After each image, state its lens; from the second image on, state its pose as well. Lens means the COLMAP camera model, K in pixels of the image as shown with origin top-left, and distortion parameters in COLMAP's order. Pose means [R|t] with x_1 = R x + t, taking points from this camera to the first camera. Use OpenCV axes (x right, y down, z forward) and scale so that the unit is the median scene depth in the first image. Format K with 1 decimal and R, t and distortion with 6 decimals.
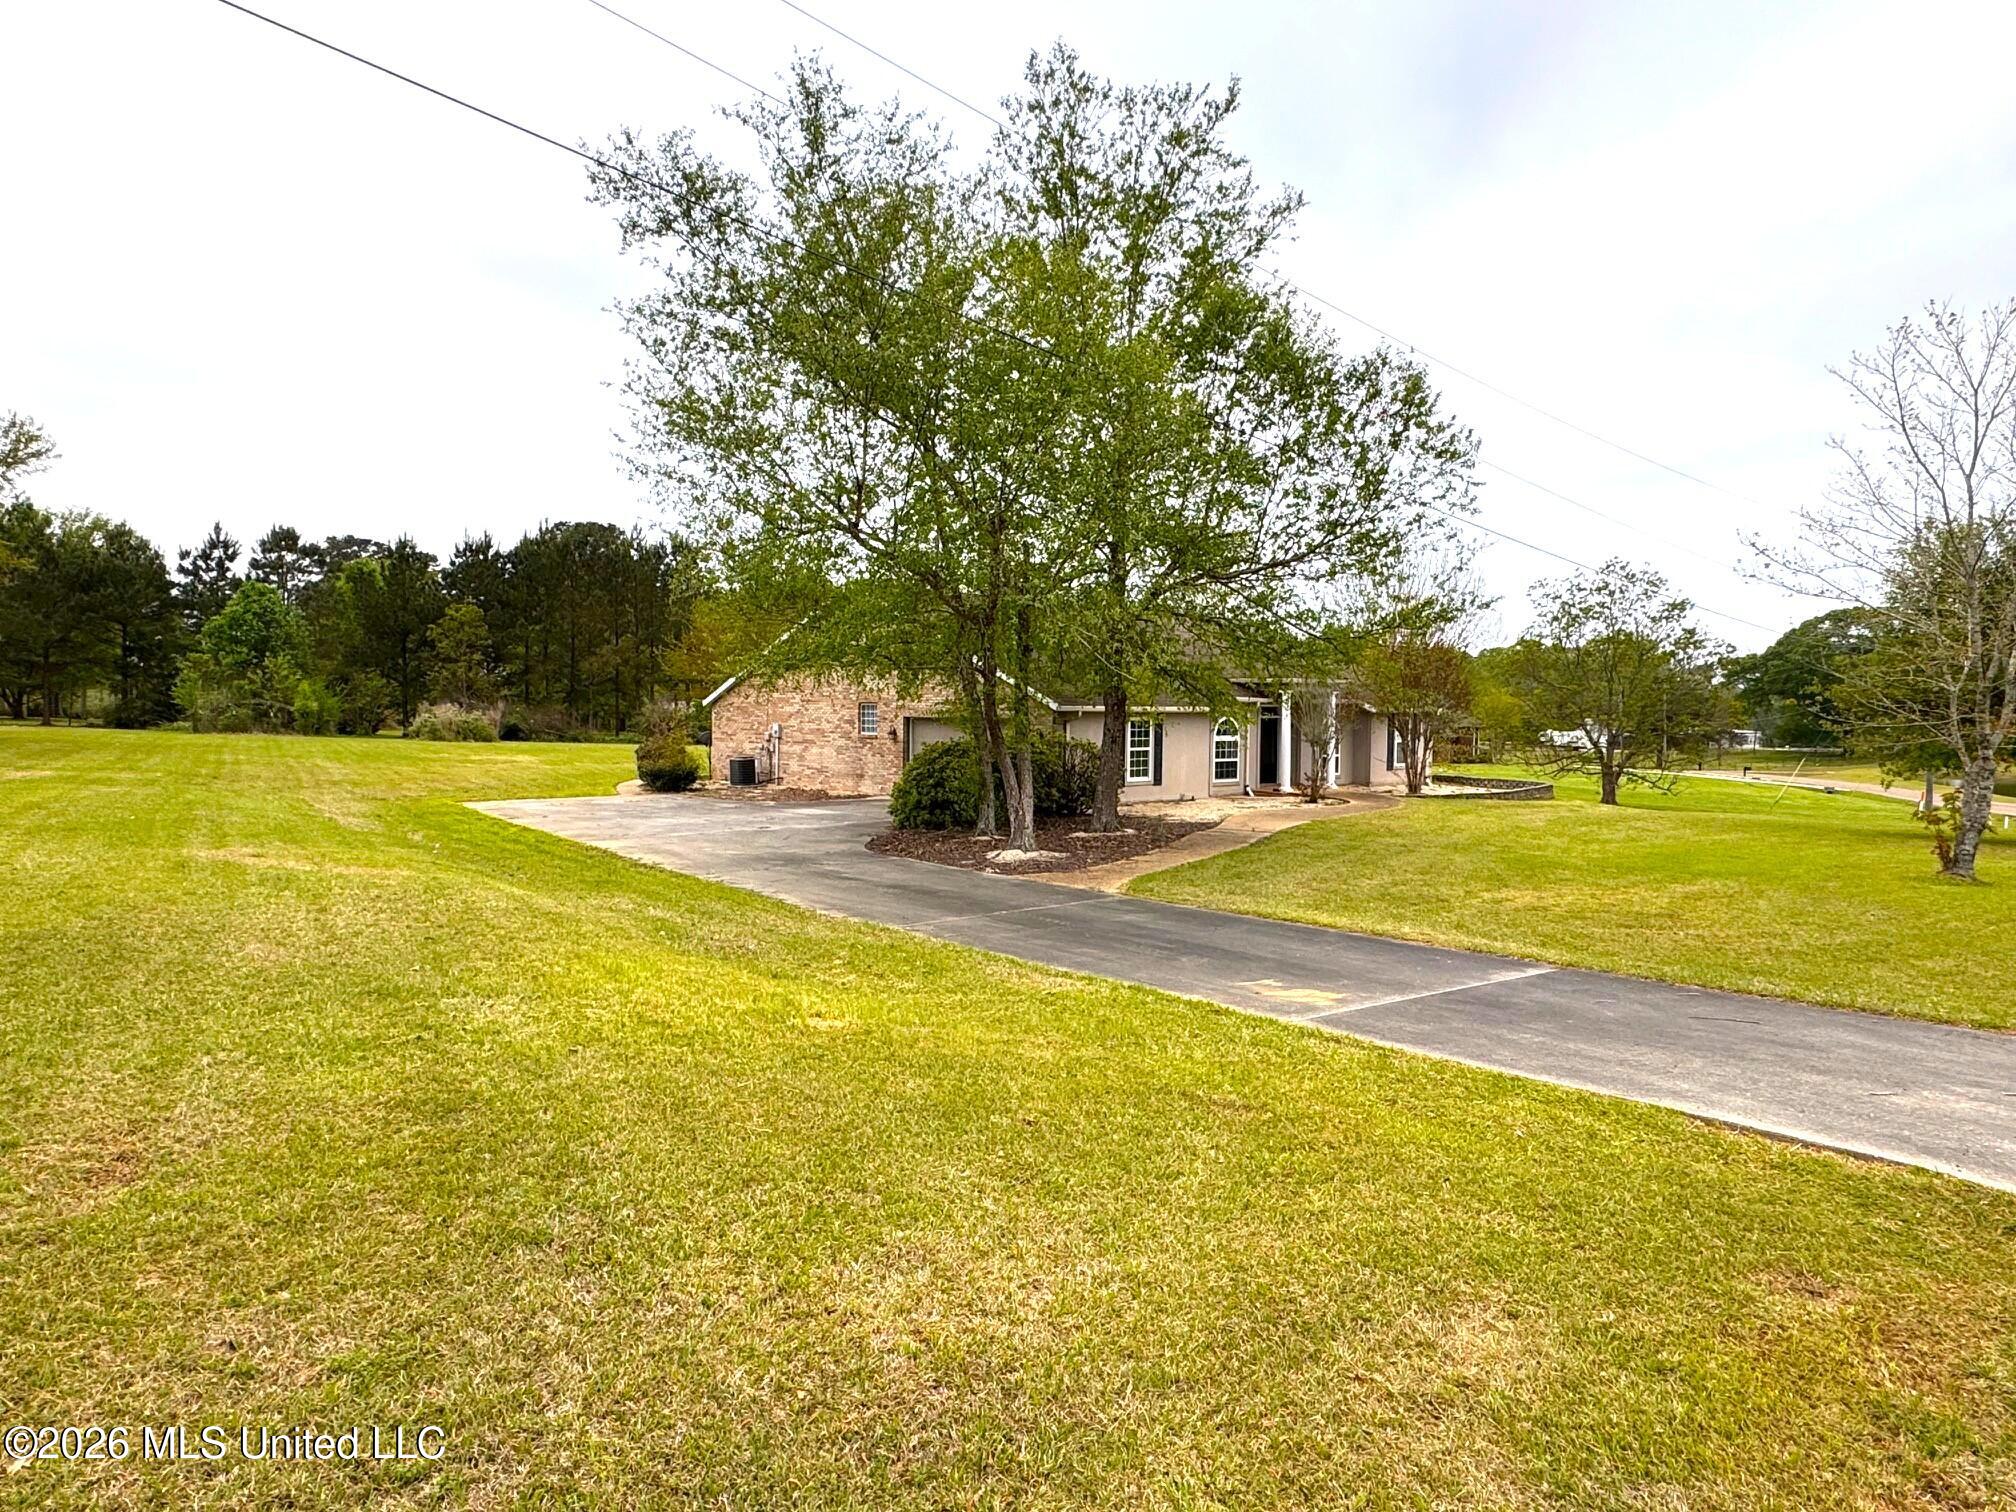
lens RADIAL K [[873.5, 0, 1004.8], [0, 873.5, 758.2], [0, 0, 1]] dist [-0.000528, -0.000653]
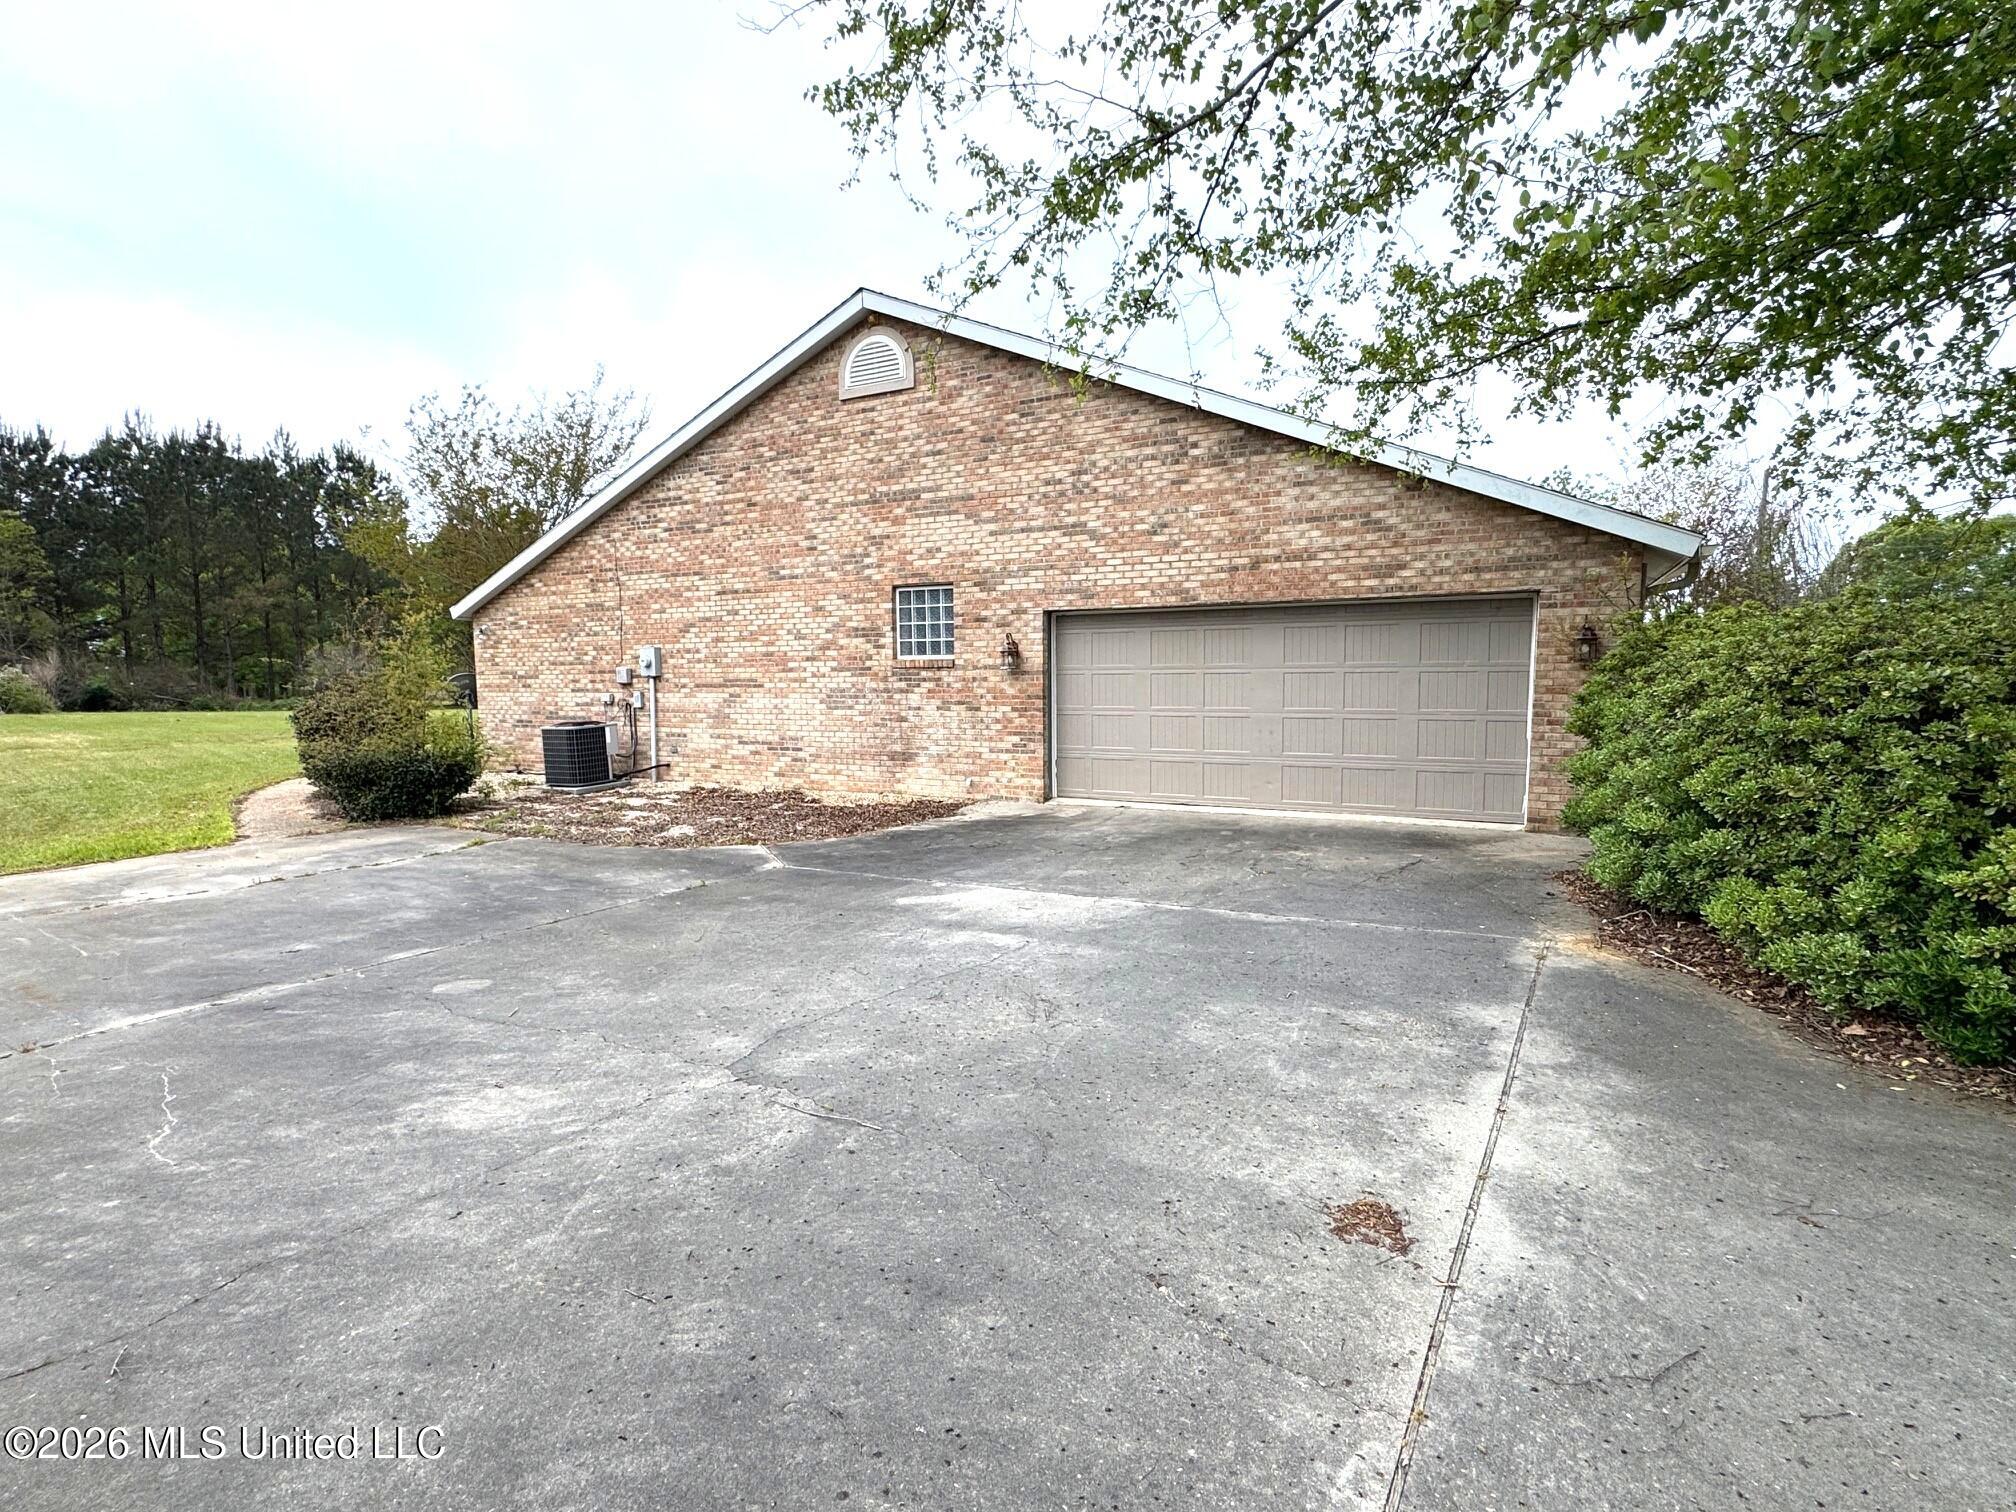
lens RADIAL K [[873.5, 0, 1004.8], [0, 873.5, 758.2], [0, 0, 1]] dist [-0.000528, -0.000653]
pose [[0.961533, -0.045472, 0.270900, -0.208599], [0.030696, 0.997813, 0.058536, -0.002457], [-0.272969, -0.047969, 0.960826, 0.507601]]
